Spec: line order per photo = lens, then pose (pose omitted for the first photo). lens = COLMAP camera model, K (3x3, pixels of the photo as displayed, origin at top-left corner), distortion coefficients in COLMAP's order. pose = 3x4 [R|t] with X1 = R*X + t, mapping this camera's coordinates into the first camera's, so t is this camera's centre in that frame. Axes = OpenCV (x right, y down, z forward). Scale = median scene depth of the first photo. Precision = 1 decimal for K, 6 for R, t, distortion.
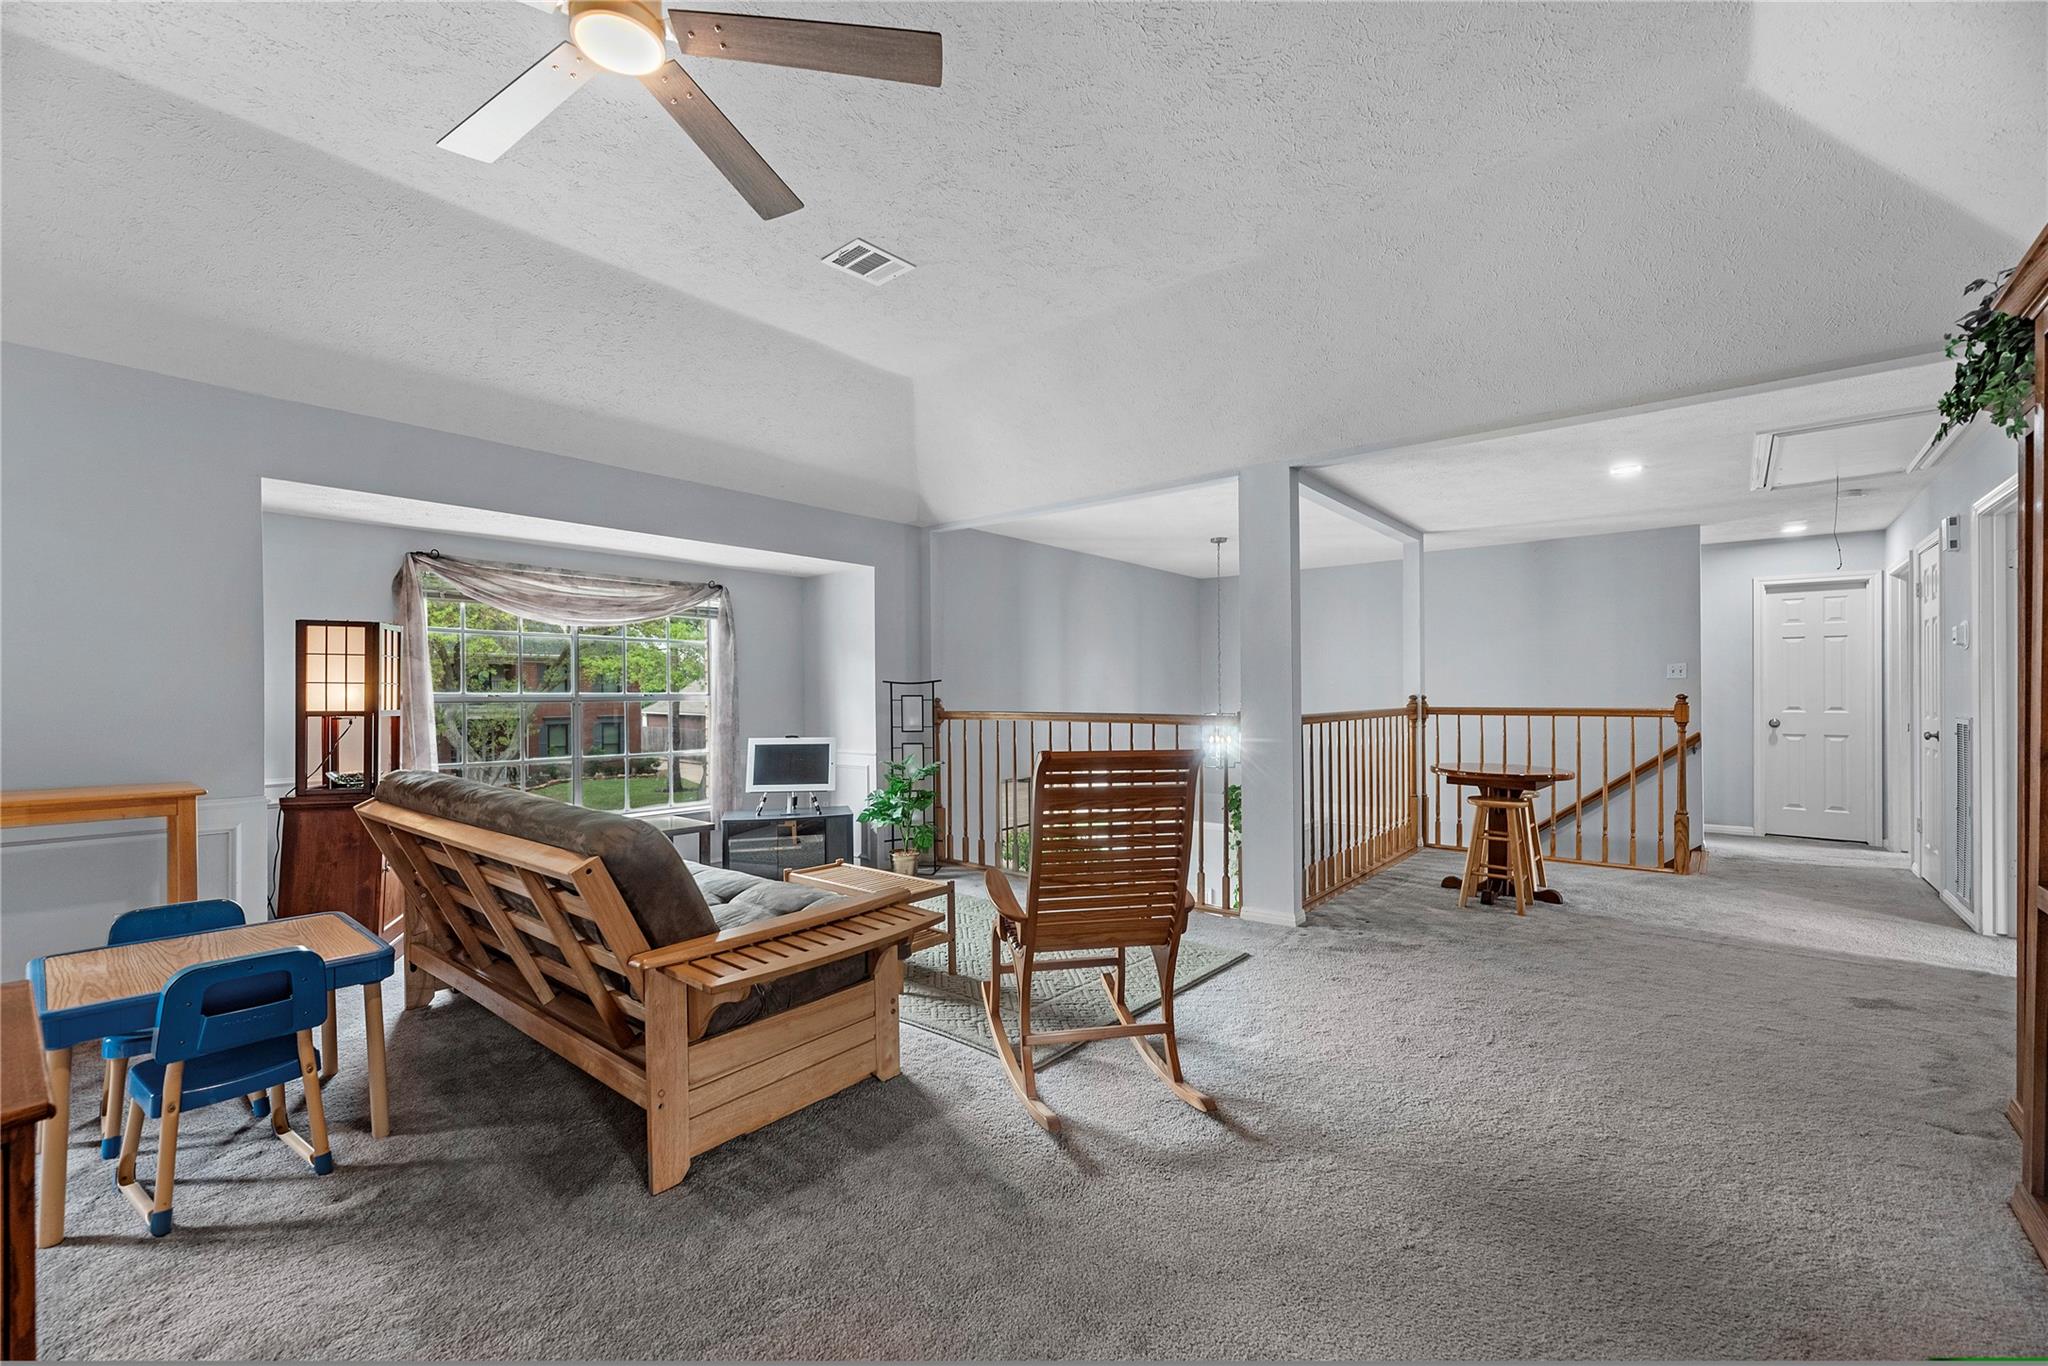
lens RADIAL K [[835.3, 0, 1026.6], [0, 835.3, 690.0], [0, 0, 1]] dist [-0.003223, 0.000045]
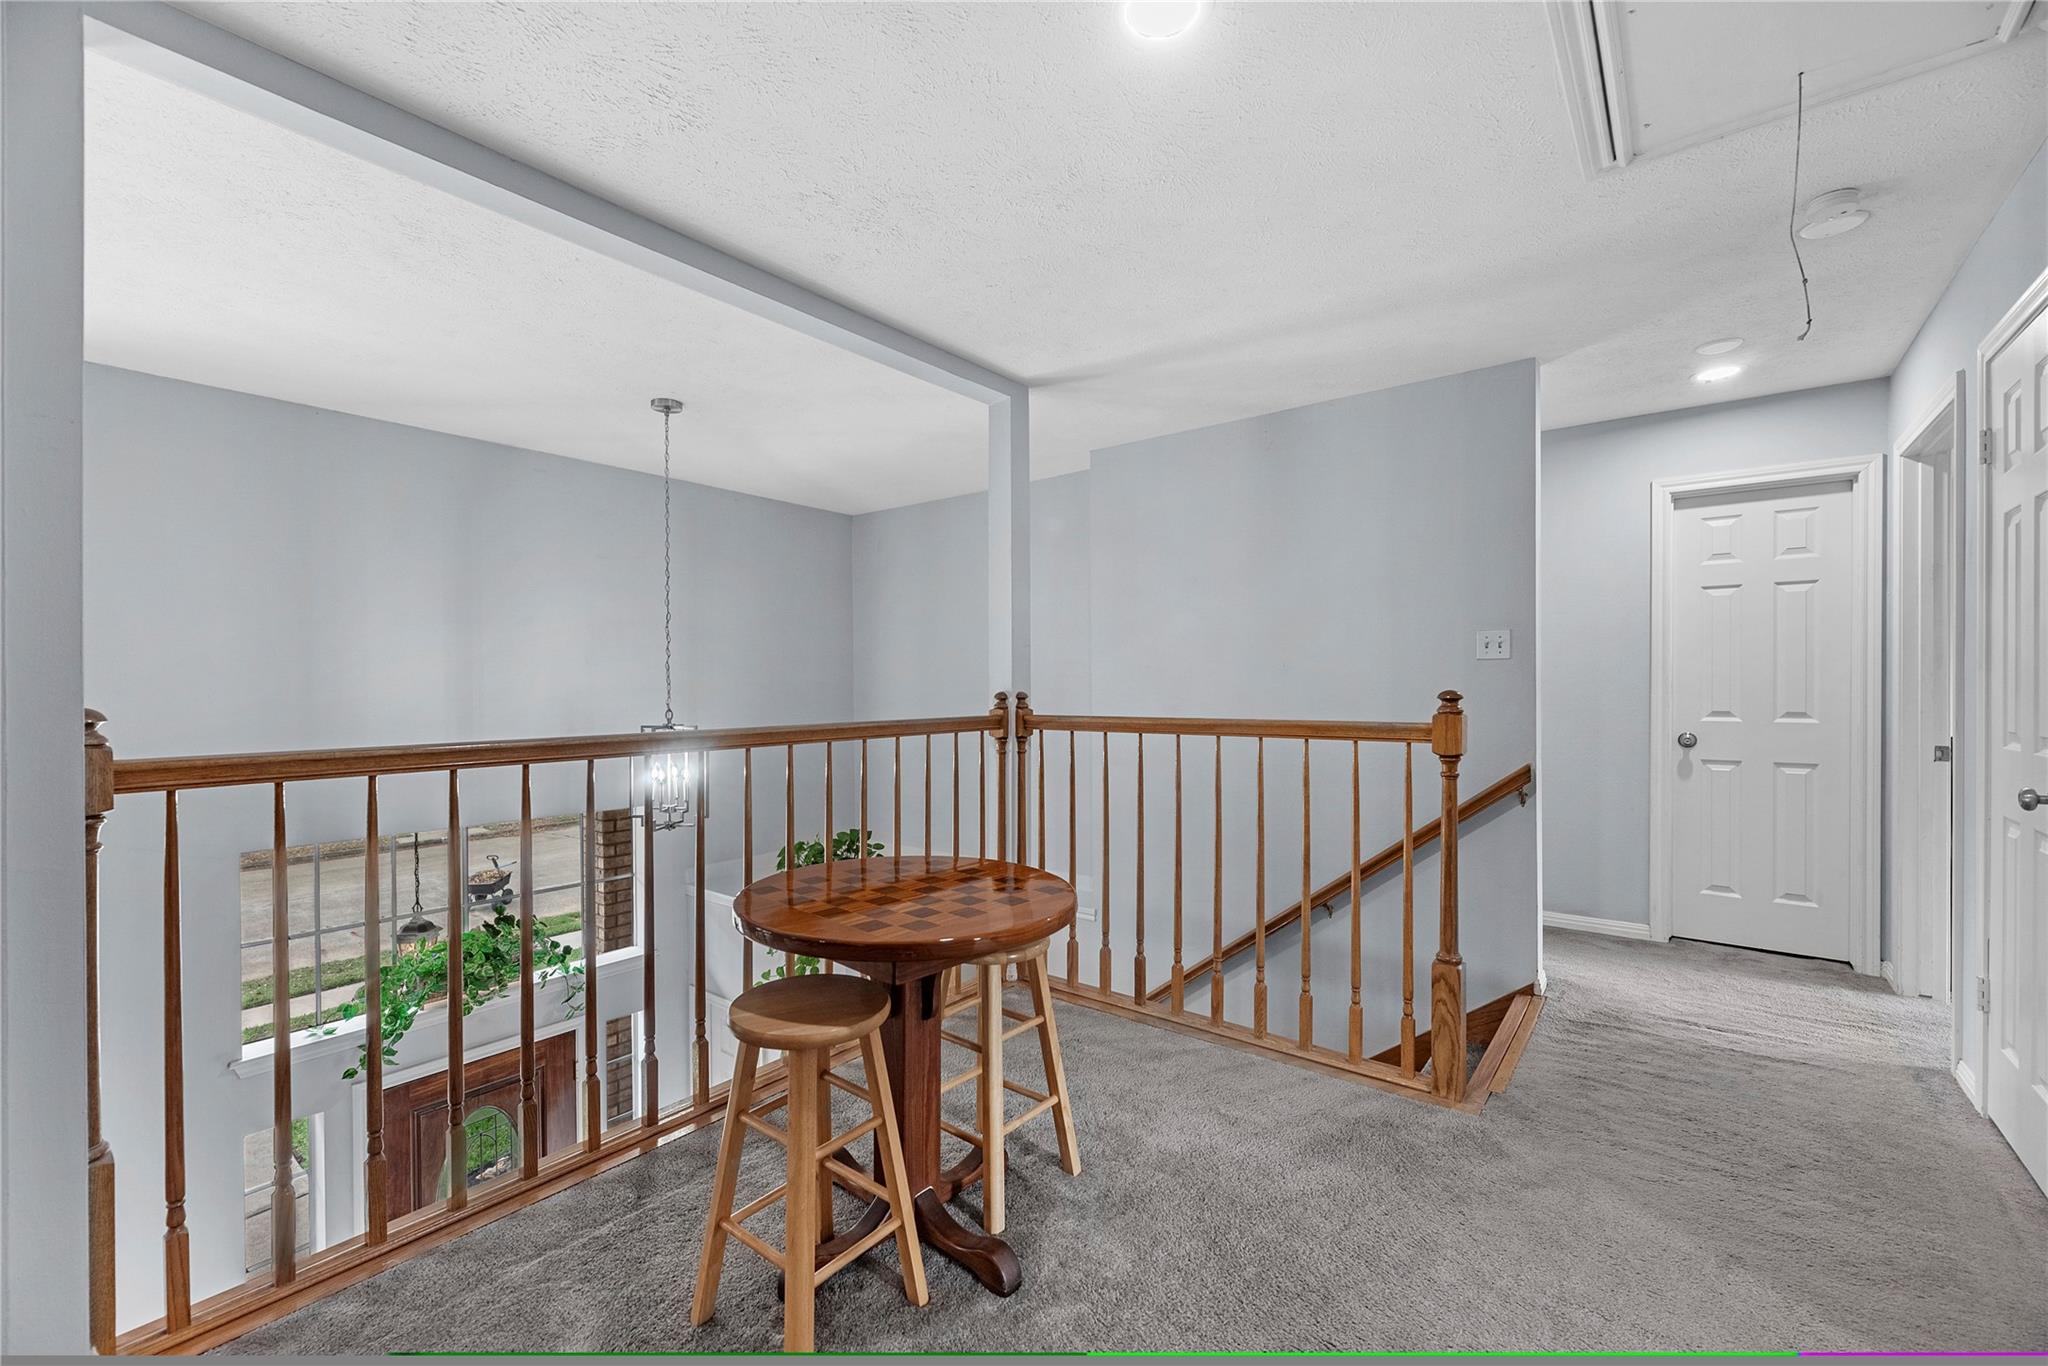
lens RADIAL K [[835.3, 0, 1011.4], [0, 835.3, 692.9], [0, 0, 1]] dist [-0.003223, 0.000045]
pose [[0.999804, -0.002659, 0.019614, 0.467724], [0.002476, 0.999953, 0.009342, 0.001675], [-0.019638, -0.009291, 0.999764, 0.485537]]
